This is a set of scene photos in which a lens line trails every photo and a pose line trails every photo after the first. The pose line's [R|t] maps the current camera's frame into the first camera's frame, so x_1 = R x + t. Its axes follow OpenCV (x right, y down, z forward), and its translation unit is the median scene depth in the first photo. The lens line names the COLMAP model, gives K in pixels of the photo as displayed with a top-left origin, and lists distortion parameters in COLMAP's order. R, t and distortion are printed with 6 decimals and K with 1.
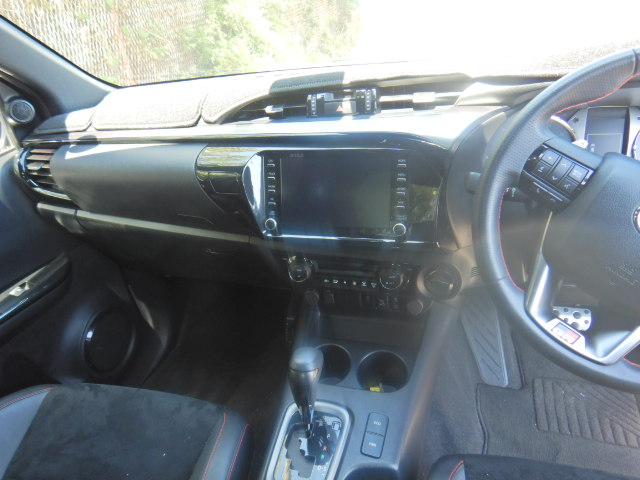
lens RADIAL K [[450.2, 0, 320.0], [0, 450.2, 240.0], [0, 0, 1]] dist [0.017466, -0.002918]
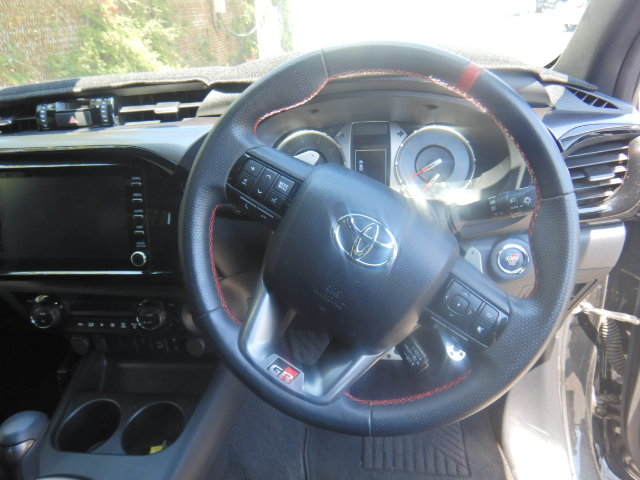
lens RADIAL K [[450.2, 0, 320.0], [0, 450.2, 240.0], [0, 0, 1]] dist [0.017466, -0.002918]
pose [[0.983717, -0.036630, 0.175952, 0.337784], [0.049242, 0.996479, -0.067857, 0.014926], [-0.172847, 0.075417, 0.982057, 0.094649]]
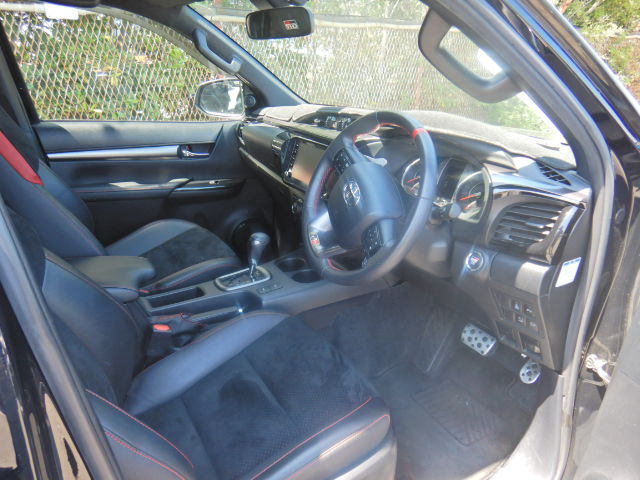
lens RADIAL K [[450.2, 0, 320.0], [0, 450.2, 240.0], [0, 0, 1]] dist [0.017466, -0.002918]
pose [[0.721468, 0.356071, -0.593883, 1.210146], [-0.400981, 0.914059, 0.060912, 0.036985], [0.564533, 0.194190, 0.802242, -0.379941]]
